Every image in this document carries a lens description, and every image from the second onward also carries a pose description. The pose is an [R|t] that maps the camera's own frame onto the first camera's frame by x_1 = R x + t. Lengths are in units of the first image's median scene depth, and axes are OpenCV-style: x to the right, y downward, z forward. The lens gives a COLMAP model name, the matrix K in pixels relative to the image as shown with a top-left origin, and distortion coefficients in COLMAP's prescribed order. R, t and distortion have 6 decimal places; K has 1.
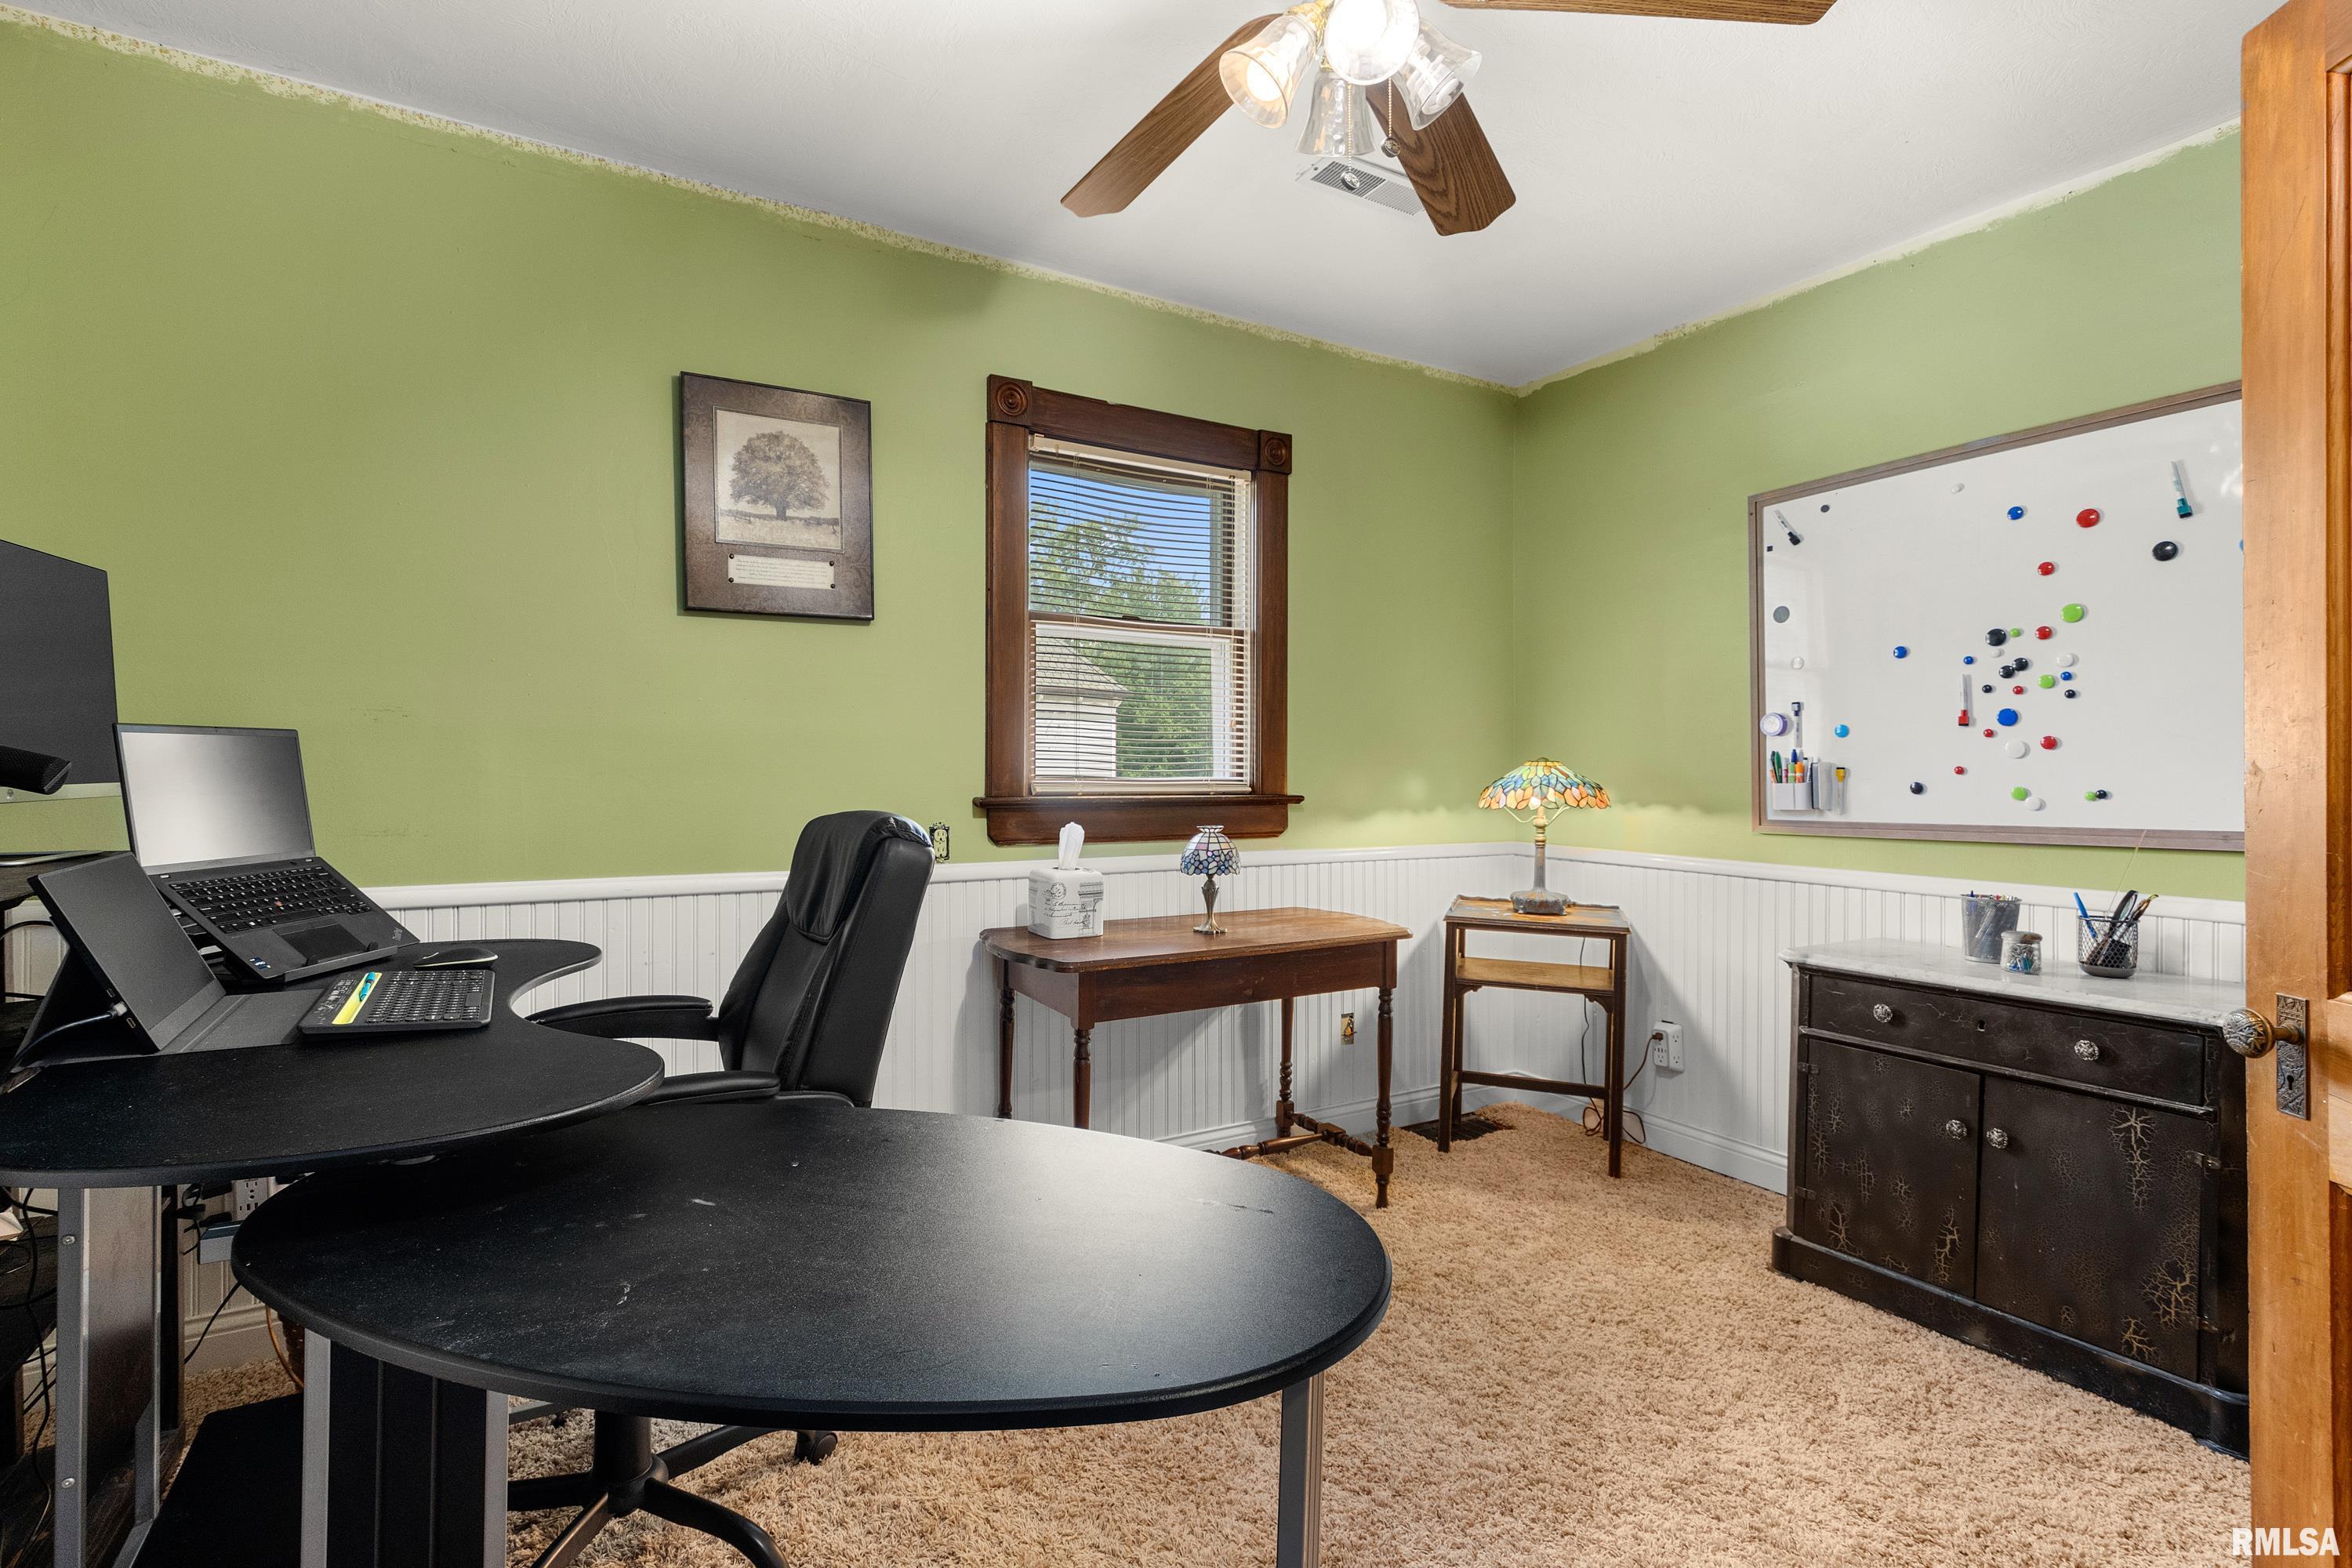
lens RADIAL K [[1102.8, 0, 1183.1], [0, 1102.8, 778.8], [0, 0, 1]] dist [-0.000472, -0.001884]
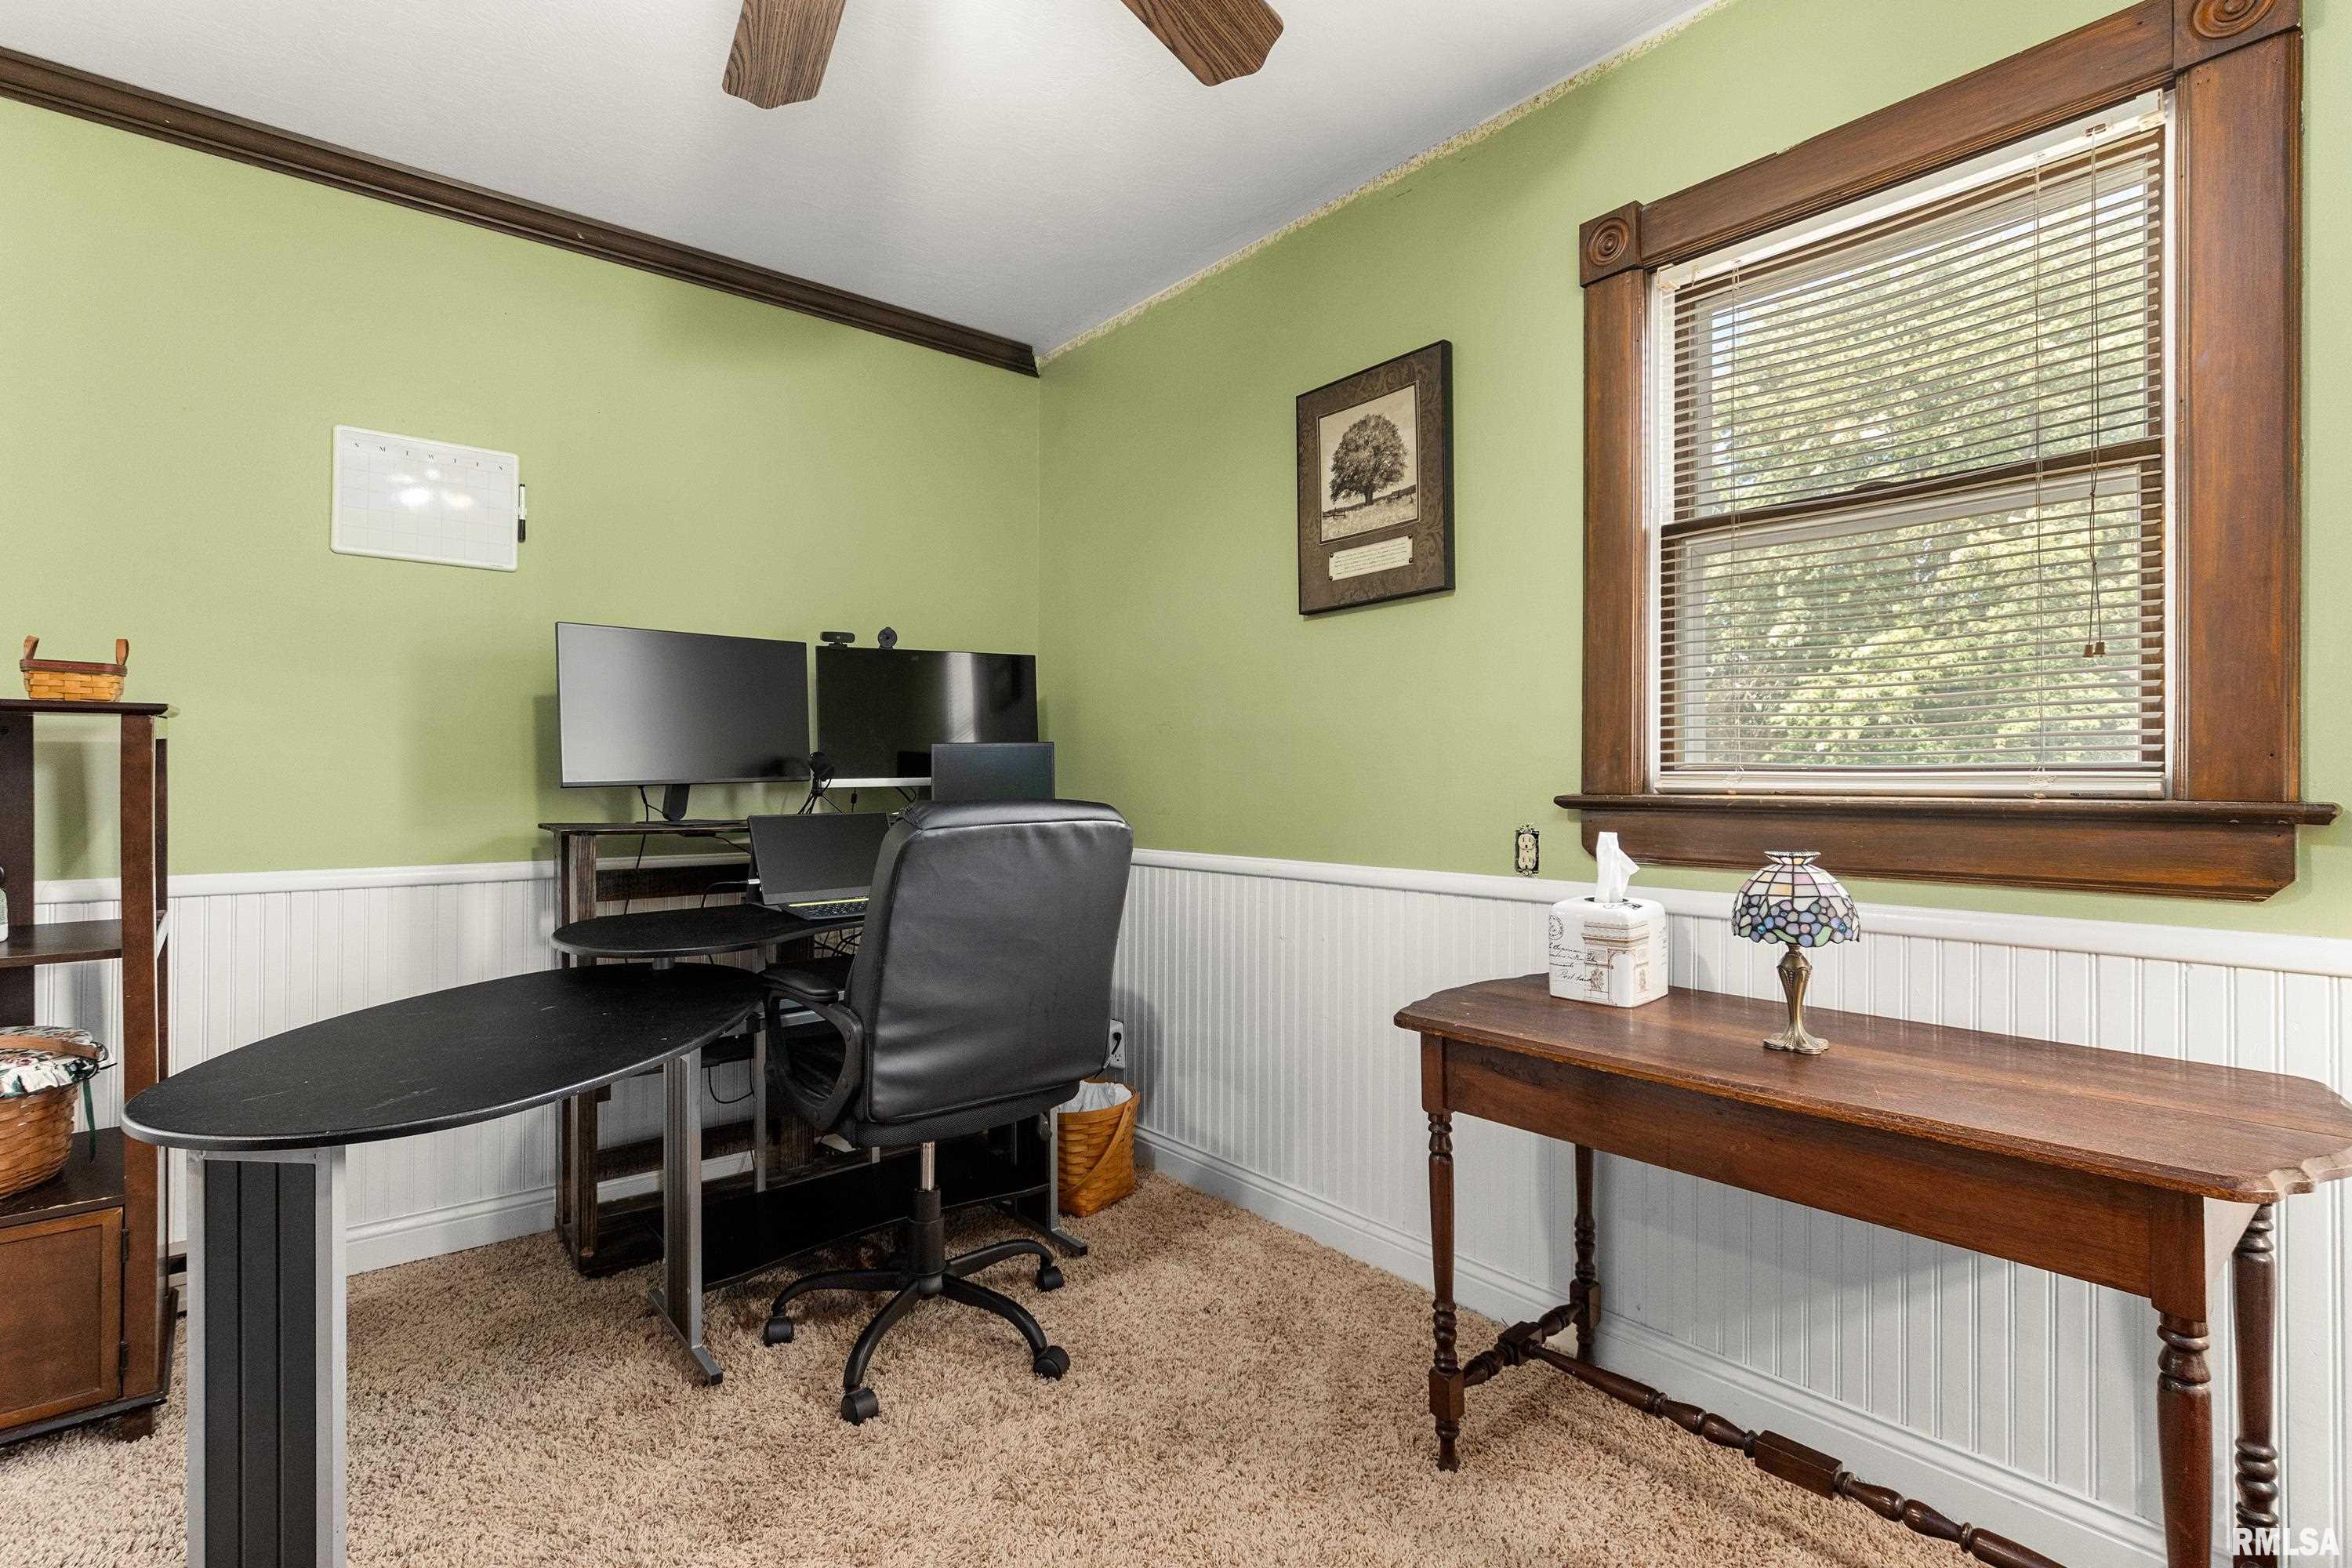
lens RADIAL K [[1102.8, 0, 1186.3], [0, 1102.8, 776.4], [0, 0, 1]] dist [-0.000472, -0.001884]
pose [[0.169785, -0.008279, -0.985446, 0.550662], [-0.006685, 0.999932, -0.009553, 0.014202], [0.985458, 0.008209, 0.169718, 0.664348]]
